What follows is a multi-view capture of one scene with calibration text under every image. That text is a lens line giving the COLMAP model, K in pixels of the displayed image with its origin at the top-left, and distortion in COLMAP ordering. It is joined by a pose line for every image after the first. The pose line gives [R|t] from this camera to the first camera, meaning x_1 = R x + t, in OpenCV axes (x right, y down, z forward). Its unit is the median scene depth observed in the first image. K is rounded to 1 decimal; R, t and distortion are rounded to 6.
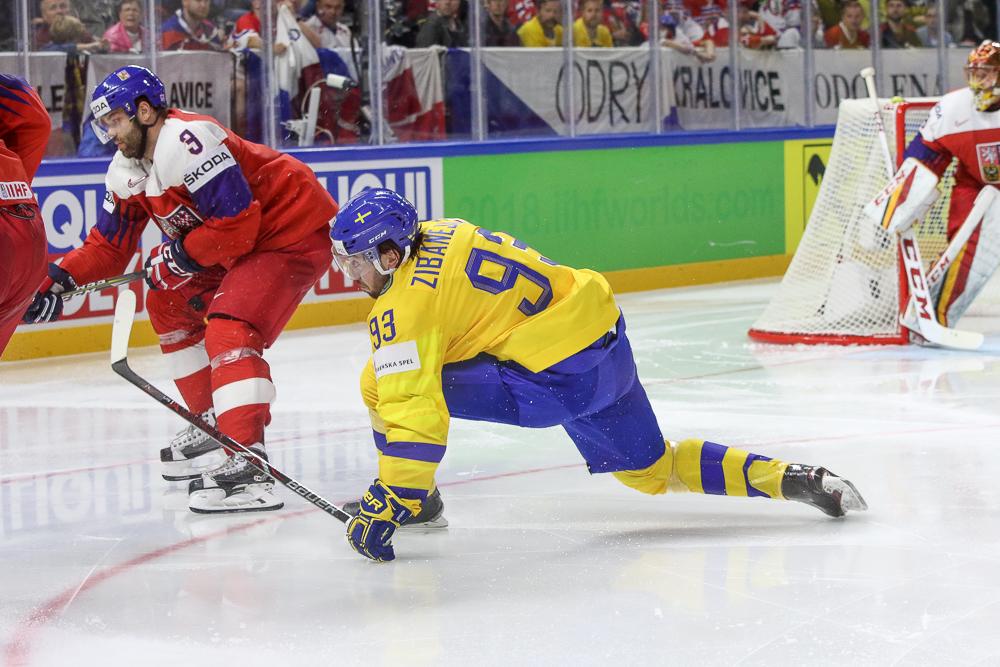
lens RADIAL K [[6055.0, 0, 497.5], [0, 6055.0, 340.0], [0, 0, 1]] dist [0.141417, 0.000000]
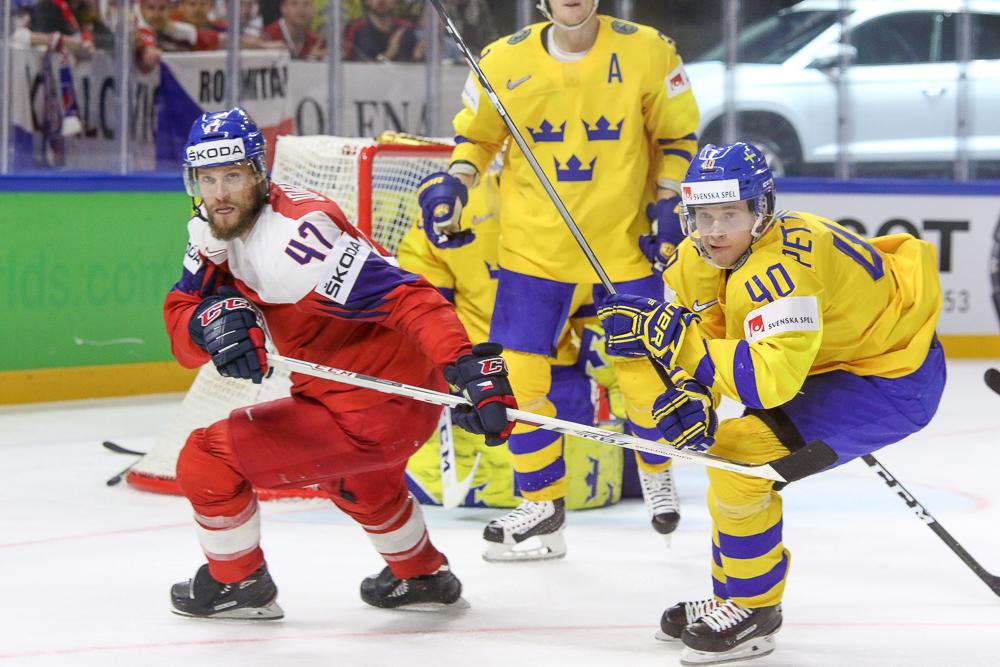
lens RADIAL K [[6055.0, 0, 494.3], [0, 6055.0, 335.8], [0, 0, 1]] dist [0.141417, 0.000000]
pose [[0.994936, 0.040113, 0.092160, 0.019369], [-0.039029, 0.999146, -0.013535, -0.009187], [-0.092624, 0.009870, 0.995652, 0.329238]]
